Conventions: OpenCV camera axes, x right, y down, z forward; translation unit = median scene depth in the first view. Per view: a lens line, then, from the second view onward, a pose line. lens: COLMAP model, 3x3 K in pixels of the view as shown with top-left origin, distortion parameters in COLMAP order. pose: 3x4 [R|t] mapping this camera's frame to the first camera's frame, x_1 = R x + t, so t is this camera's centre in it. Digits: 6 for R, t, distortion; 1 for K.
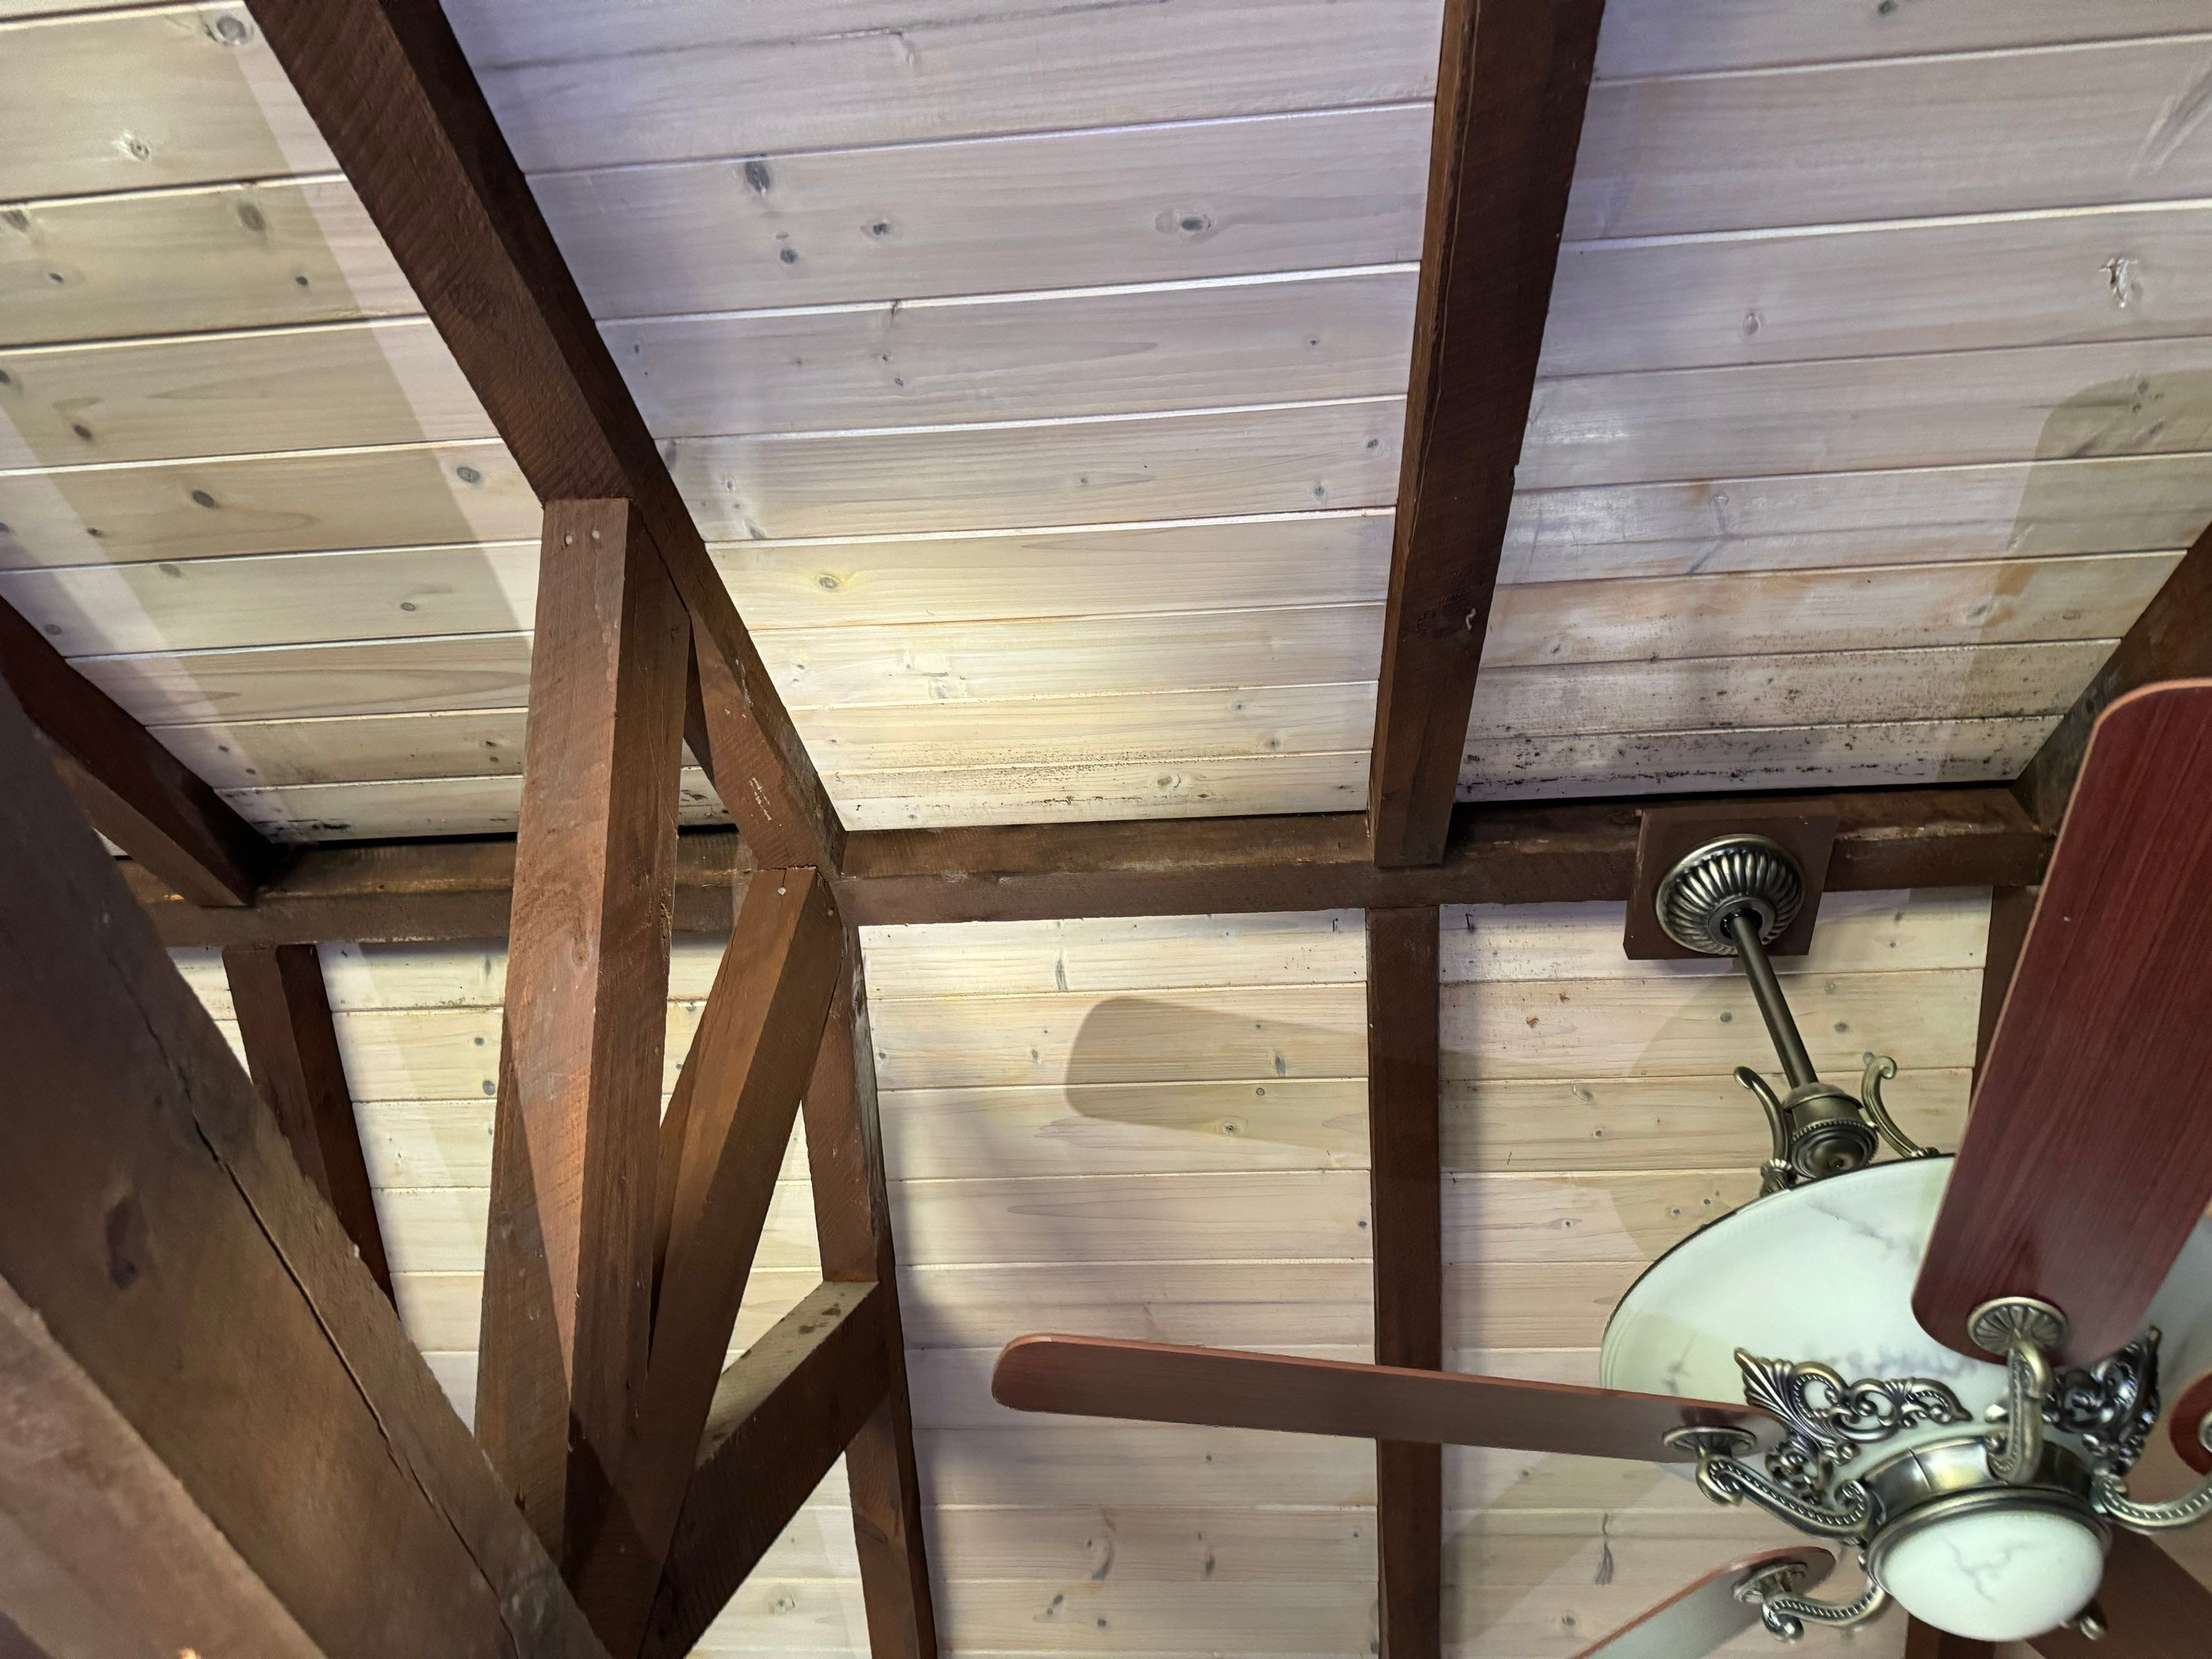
lens RADIAL K [[1557.8, 0, 1115.6], [0, 1557.8, 845.1], [0, 0, 1]] dist [0.060144, -0.076143]
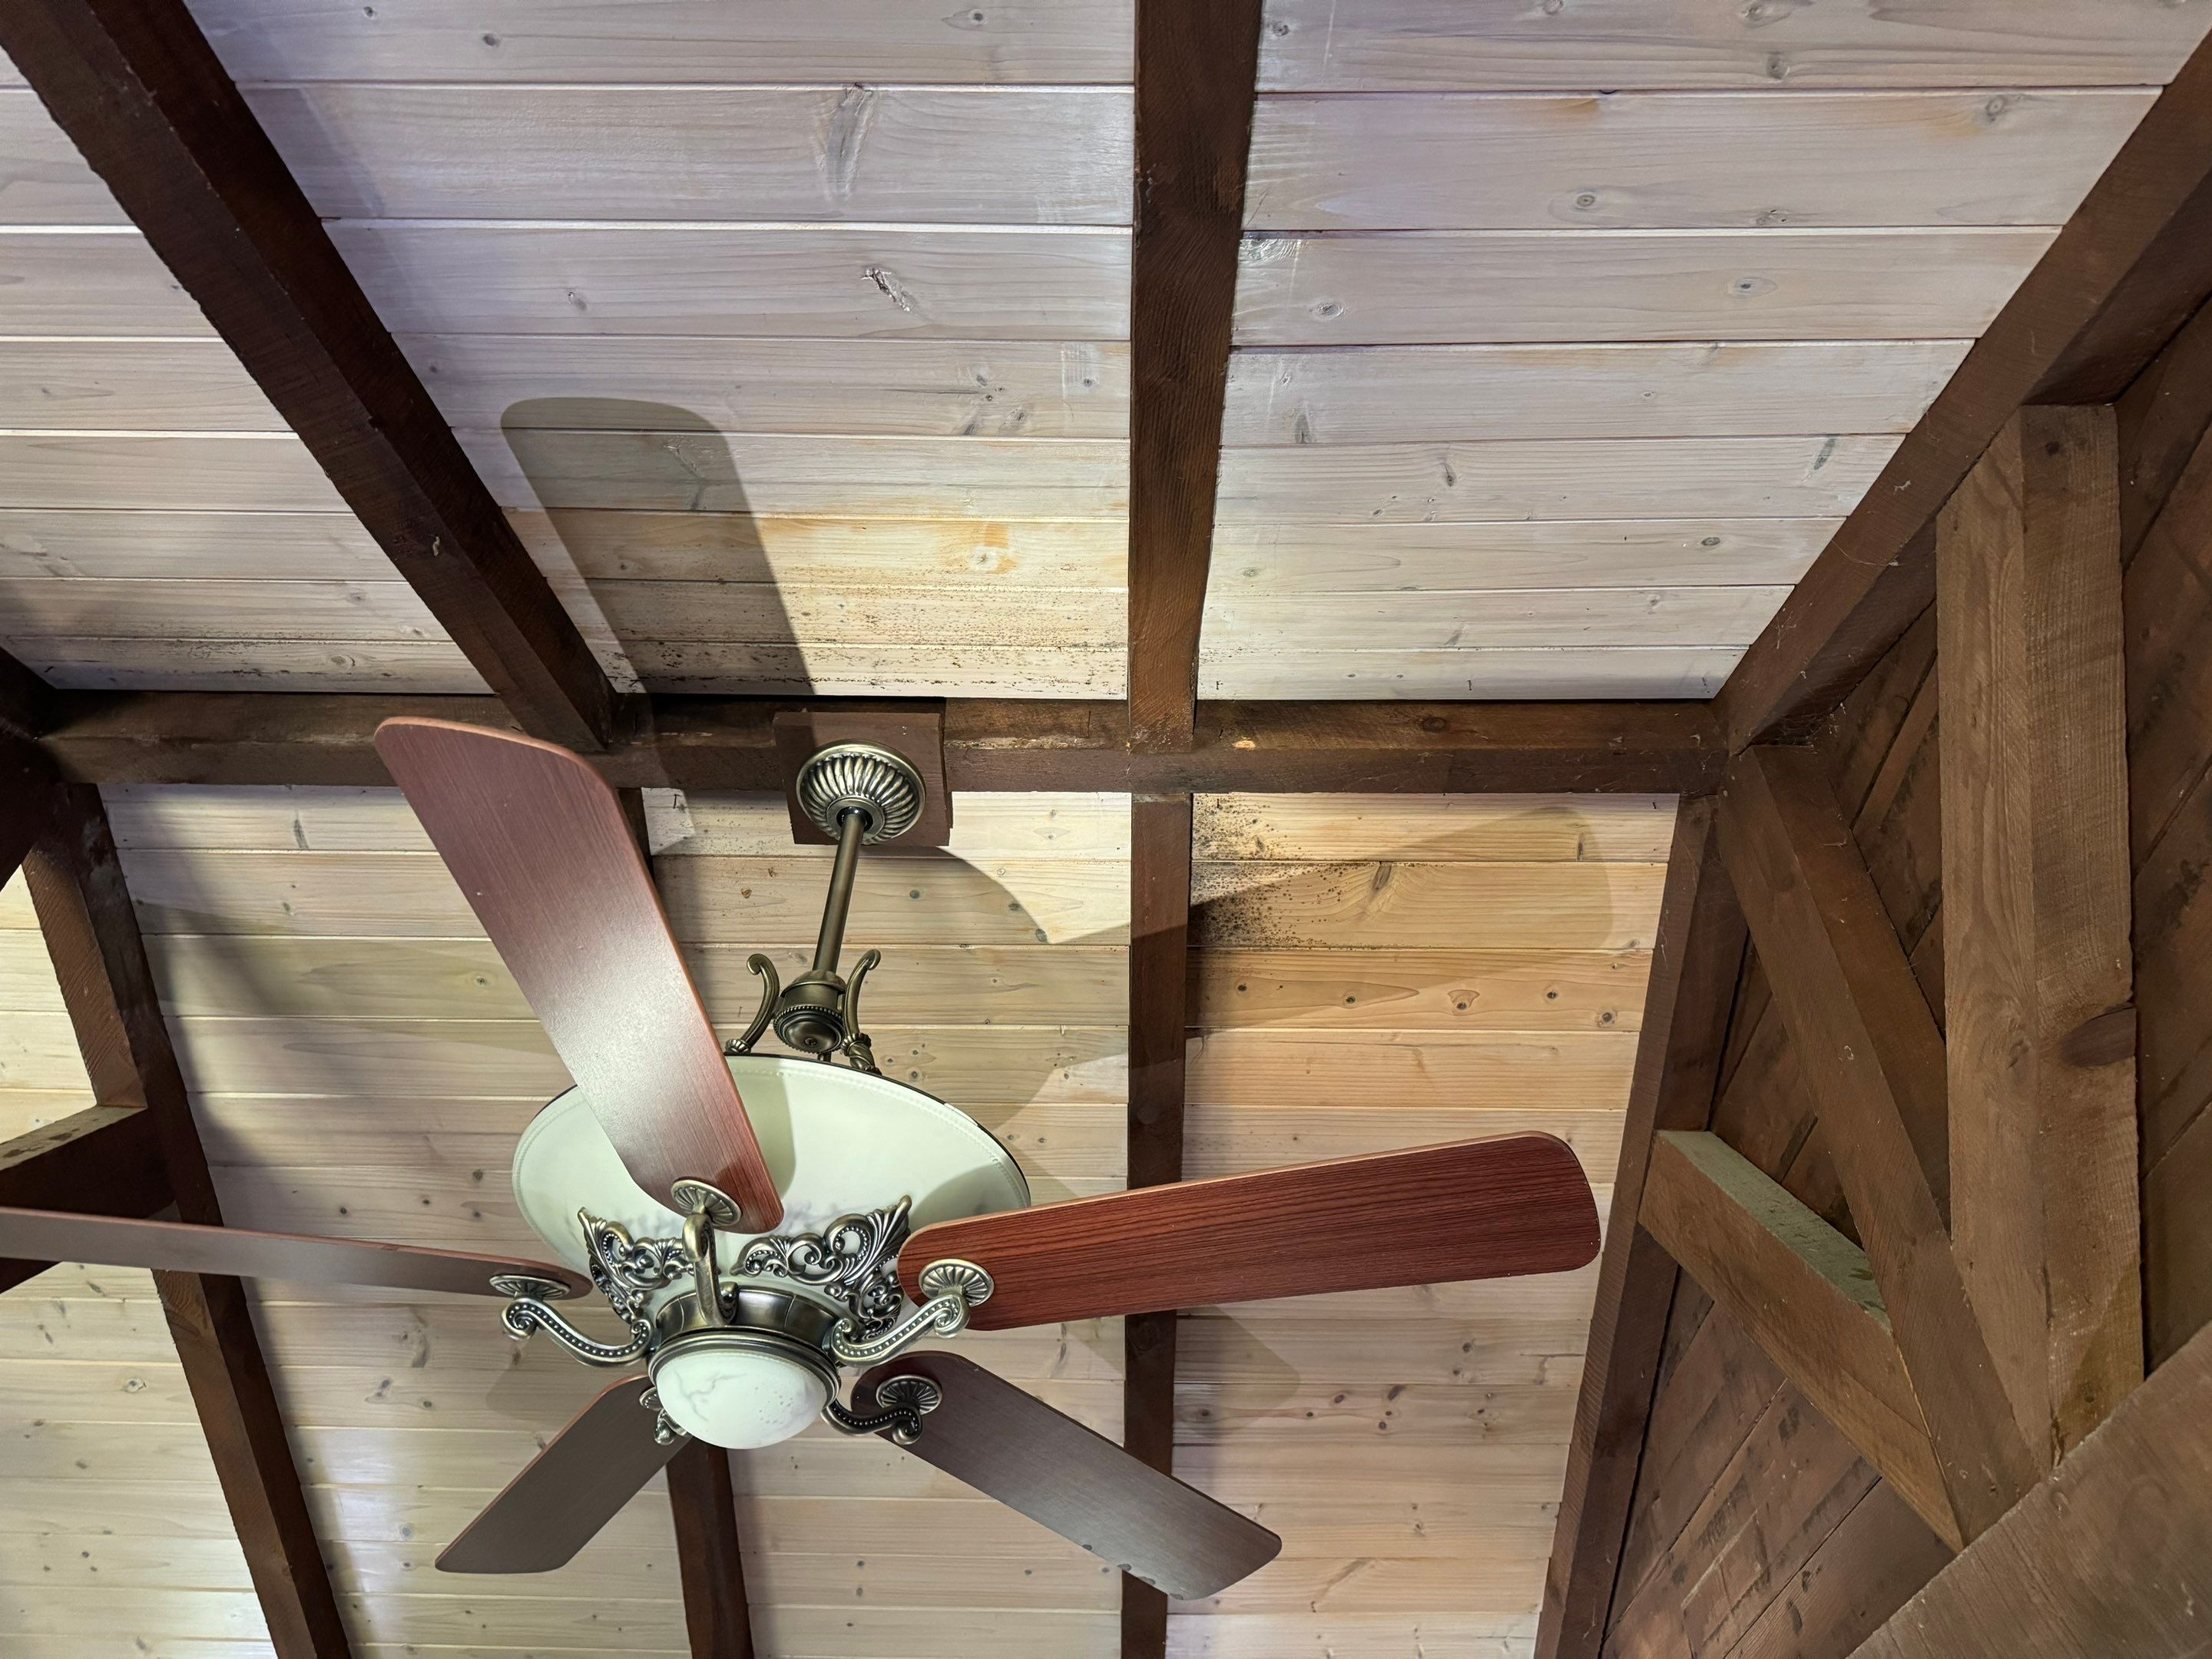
lens RADIAL K [[1487.9, 0, 1110.0], [0, 1487.9, 823.9], [0, 0, 1]] dist [-0.000848, -0.022953]
pose [[0.992236, 0.038726, 0.118187, 0.394476], [-0.051333, 0.993087, 0.105558, -0.058786], [-0.113282, -0.110805, 0.987365, -0.055916]]
